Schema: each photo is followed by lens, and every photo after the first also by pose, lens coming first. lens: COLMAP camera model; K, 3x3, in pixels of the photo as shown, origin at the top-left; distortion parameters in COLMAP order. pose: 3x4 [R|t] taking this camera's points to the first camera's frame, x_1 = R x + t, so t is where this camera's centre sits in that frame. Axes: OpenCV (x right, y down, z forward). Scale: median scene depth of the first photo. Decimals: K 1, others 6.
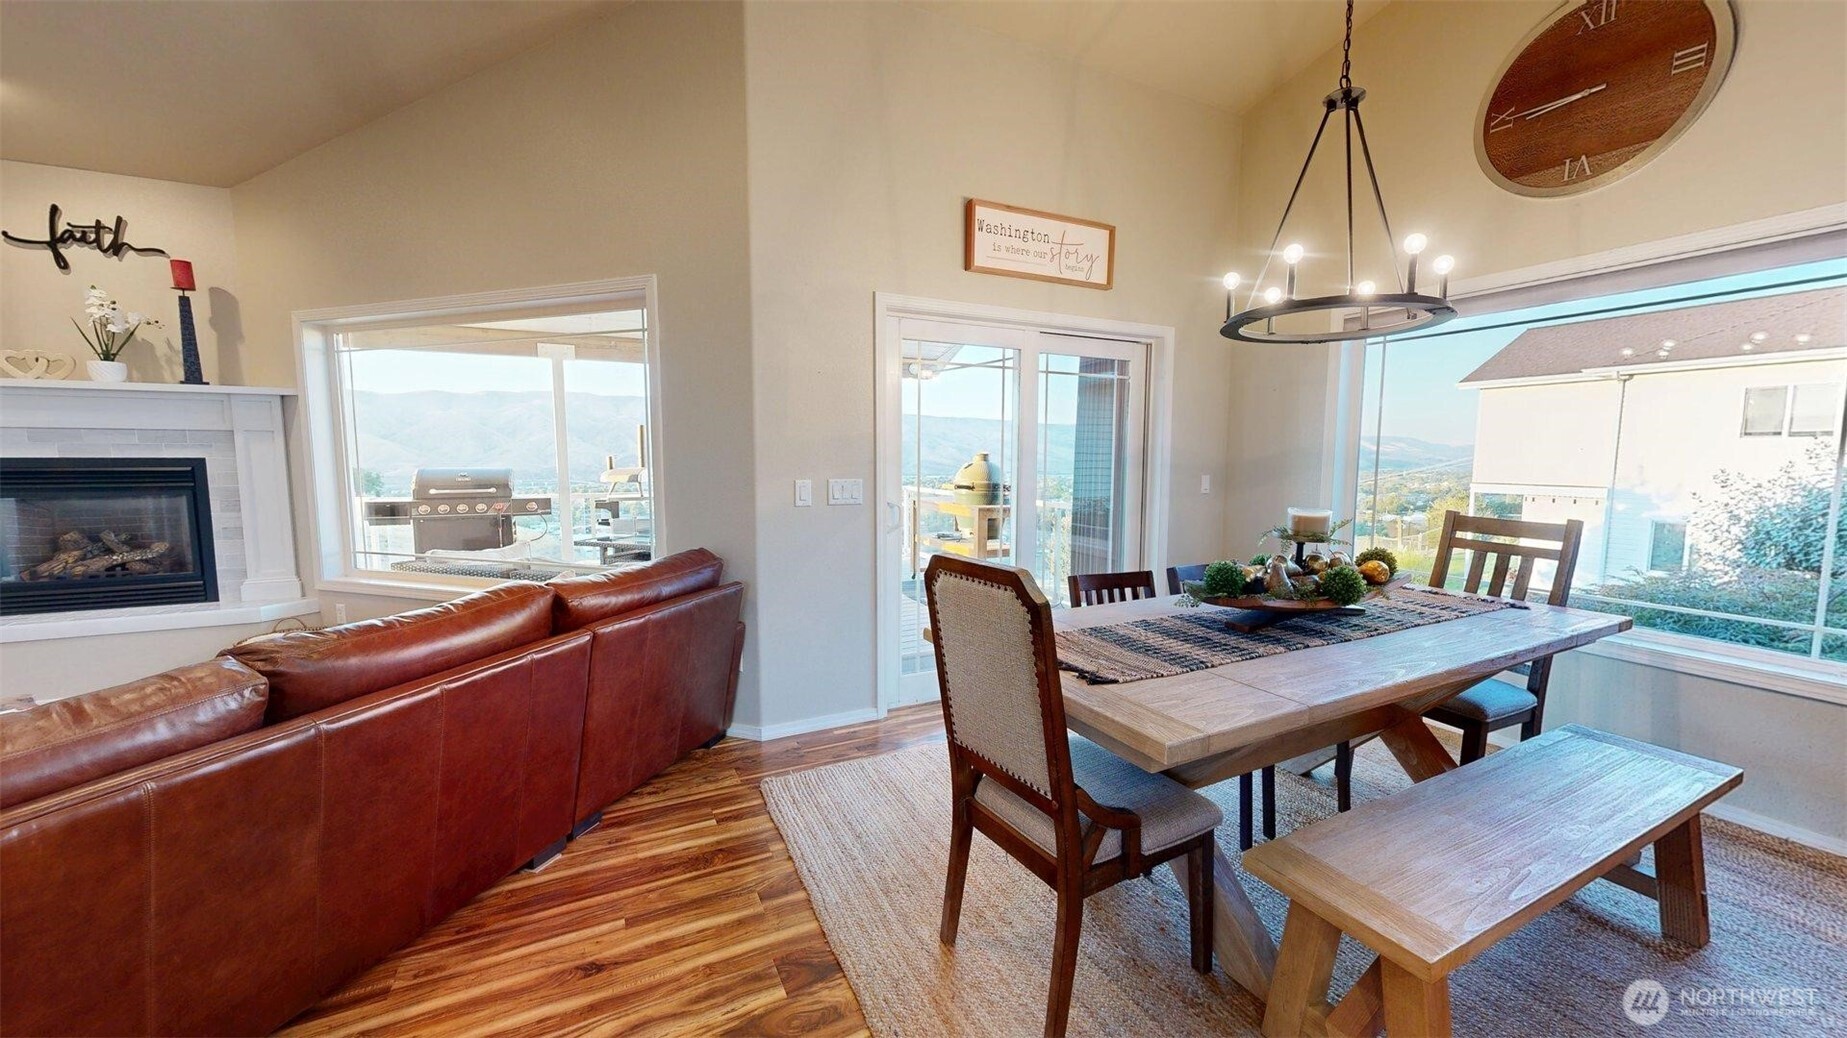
lens RADIAL K [[660.4, 0, 883.4], [0, 660.4, 517.9], [0, 0, 1]] dist [0.000185, -0.000012]
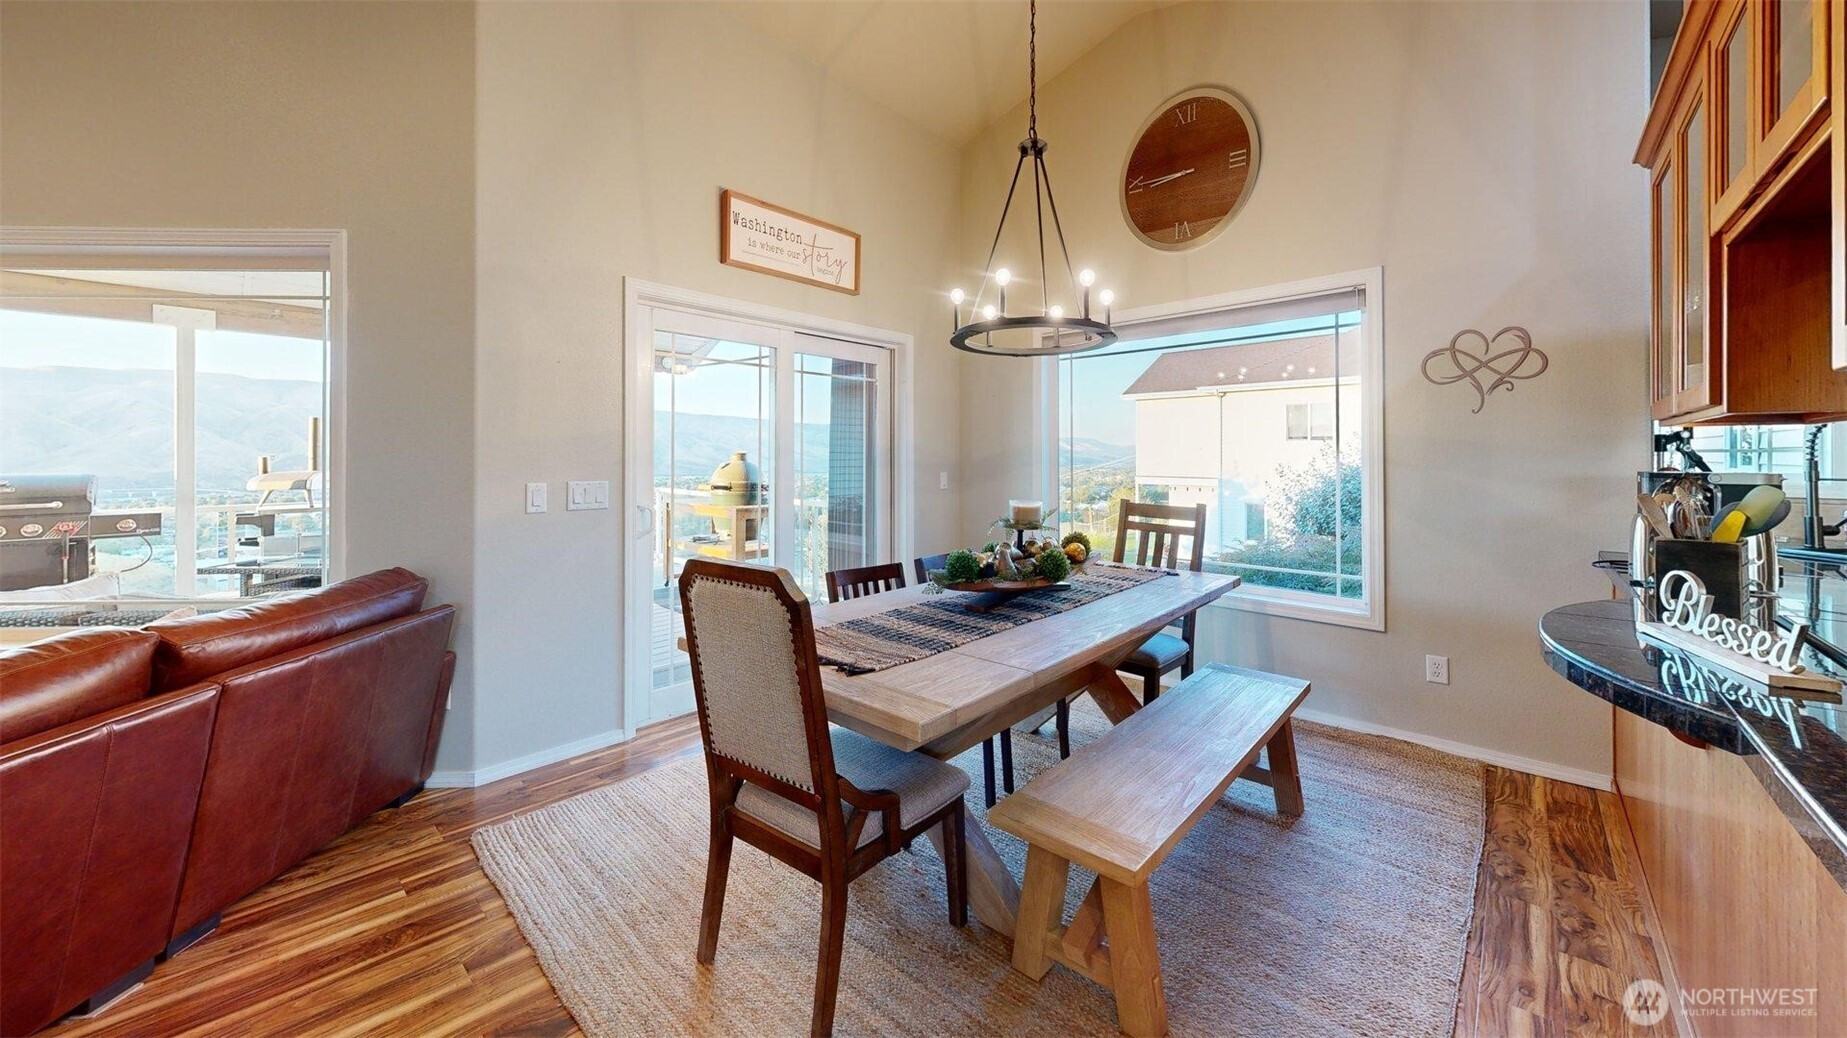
lens RADIAL K [[660.4, 0, 883.4], [0, 660.4, 517.9], [0, 0, 1]] dist [0.000185, -0.000012]
pose [[0.935097, 0.006054, 0.354340, 0.000824], [0.030009, 0.994910, -0.096194, 0.120375], [-0.353119, 0.100584, 0.930156, 0.012061]]
